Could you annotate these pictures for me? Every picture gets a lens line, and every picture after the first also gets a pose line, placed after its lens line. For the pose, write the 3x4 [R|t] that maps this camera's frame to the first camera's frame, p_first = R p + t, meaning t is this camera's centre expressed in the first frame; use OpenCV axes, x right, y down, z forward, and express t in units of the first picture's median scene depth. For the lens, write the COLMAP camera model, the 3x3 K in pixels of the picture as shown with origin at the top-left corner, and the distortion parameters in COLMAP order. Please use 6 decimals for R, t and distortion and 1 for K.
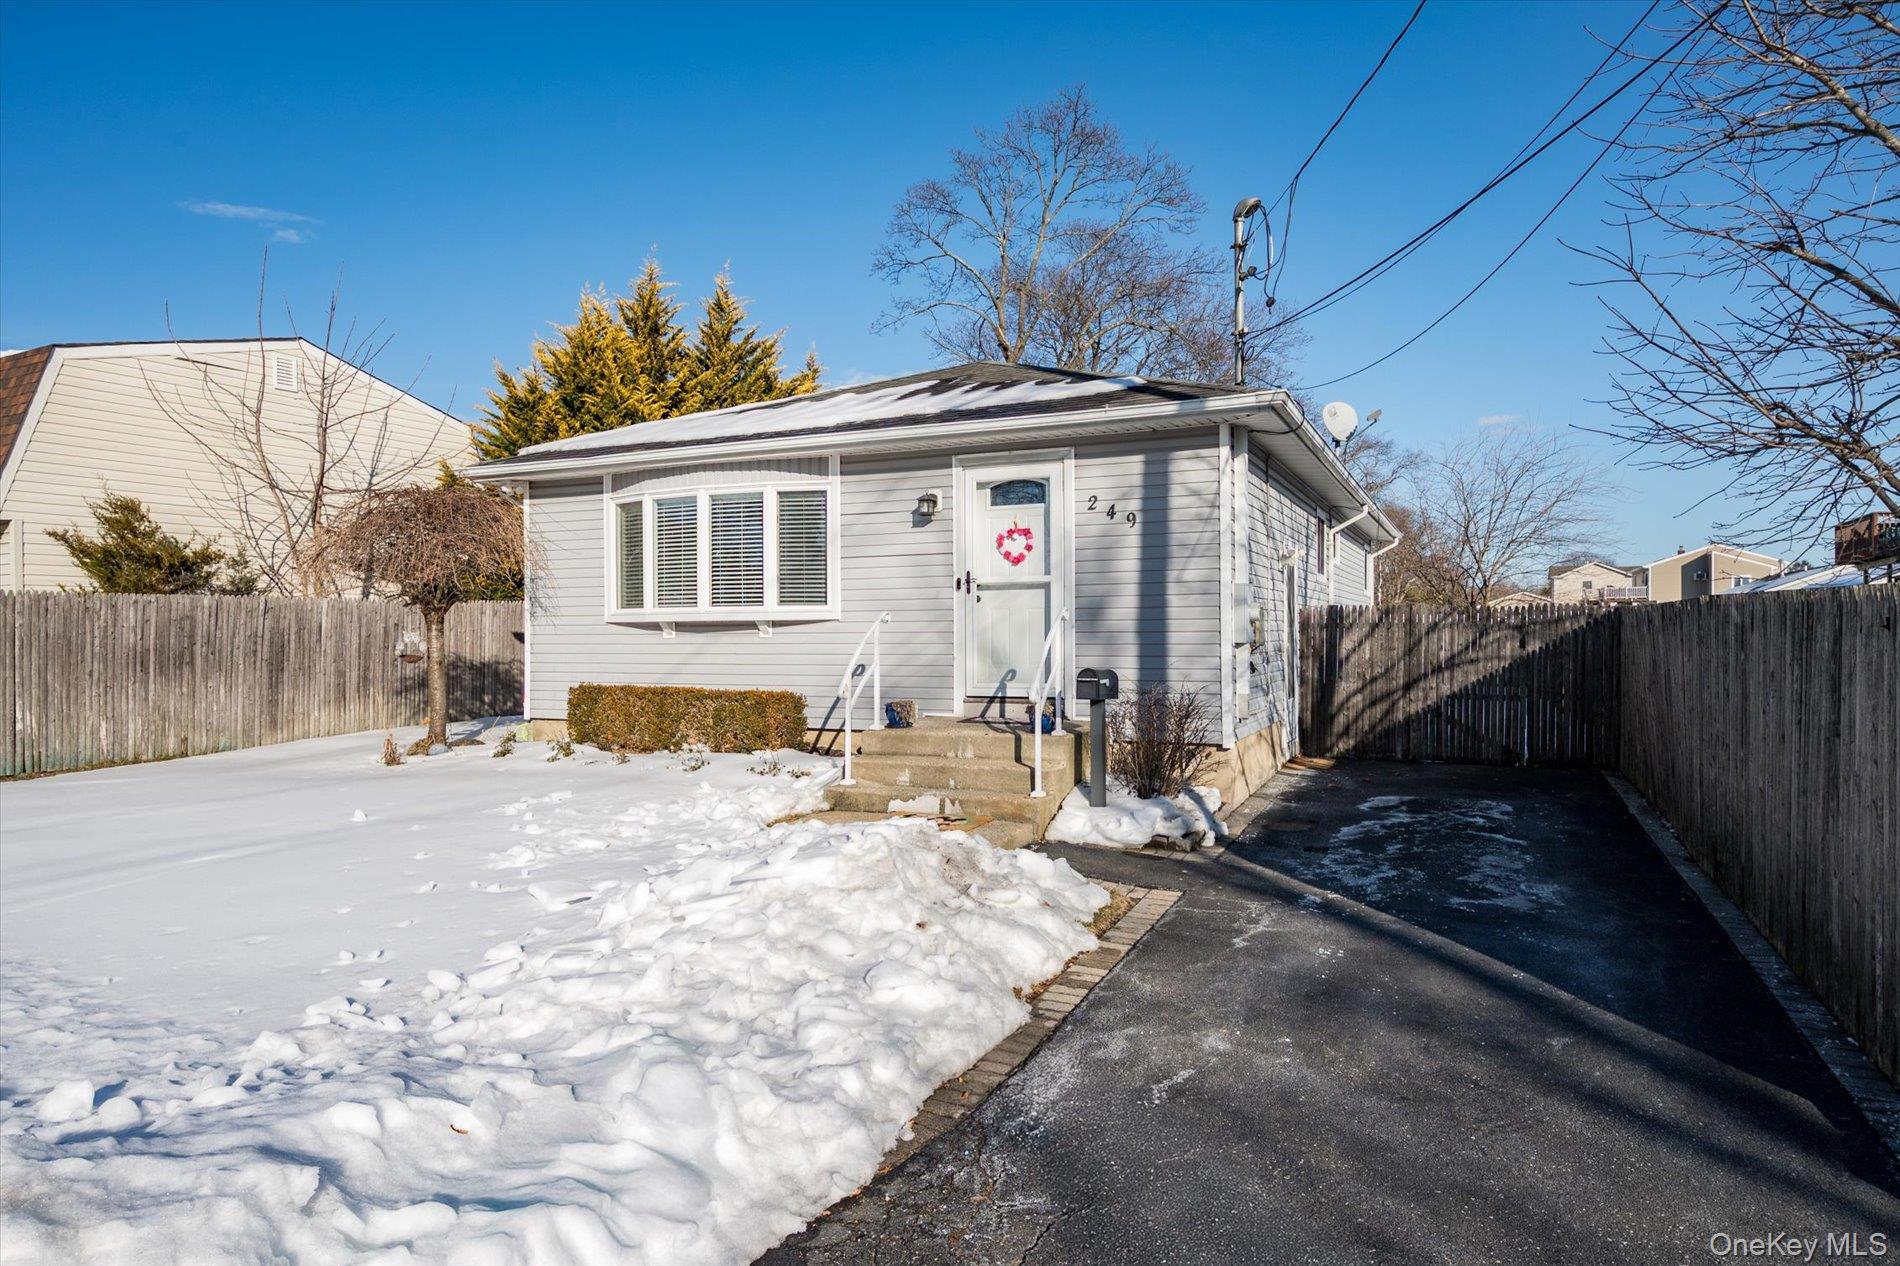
lens RADIAL K [[1029.1, 0, 950.2], [0, 1029.1, 629.3], [0, 0, 1]] dist [0.002577, -0.001557]
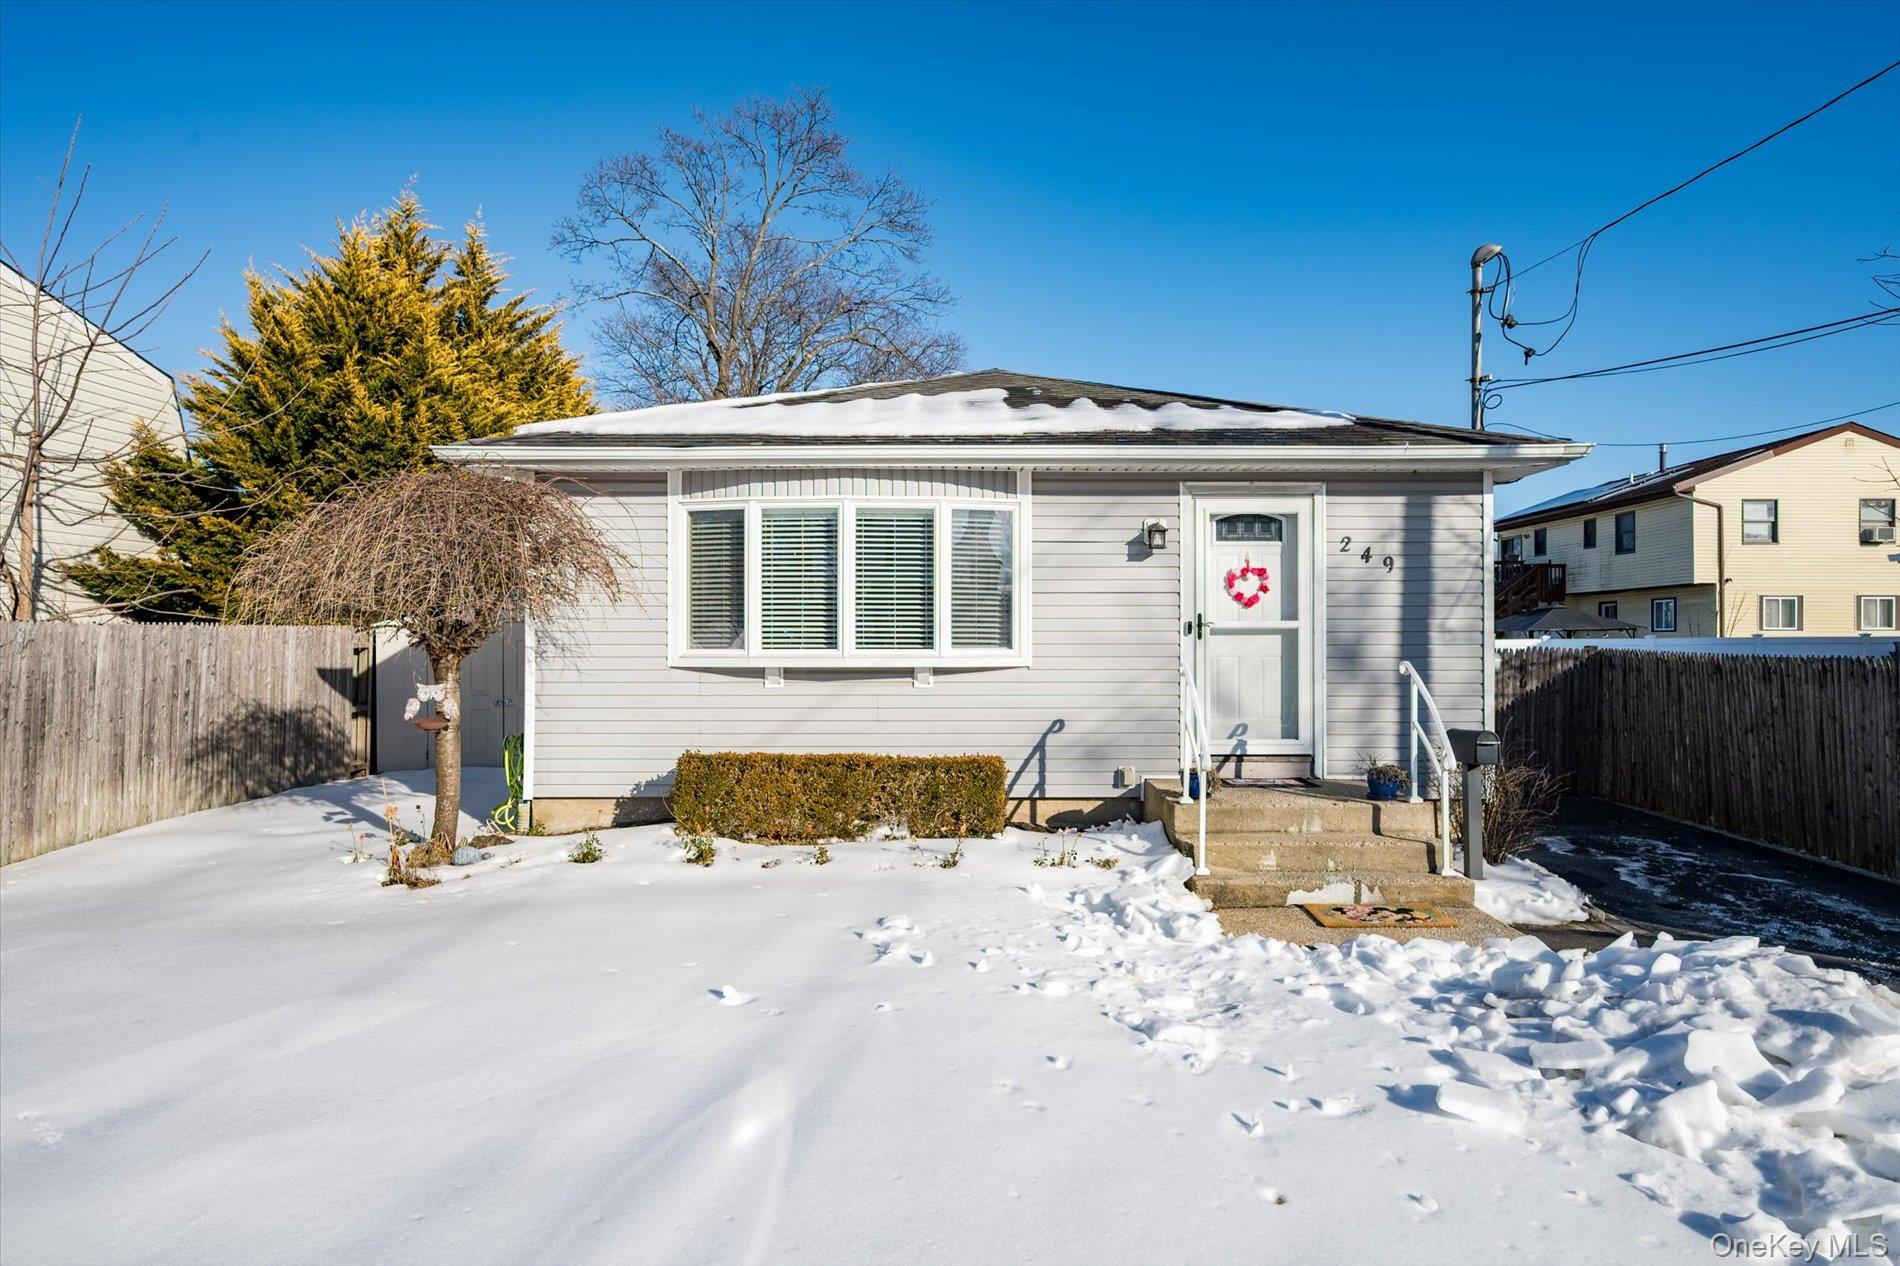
lens RADIAL K [[1029.1, 0, 949.9], [0, 1029.1, 634.1], [0, 0, 1]] dist [0.002577, -0.001557]
pose [[0.919831, 0.008825, 0.392216, -0.491637], [-0.005086, 0.999931, -0.010572, -0.026250], [-0.392282, 0.007730, 0.919813, 0.251644]]
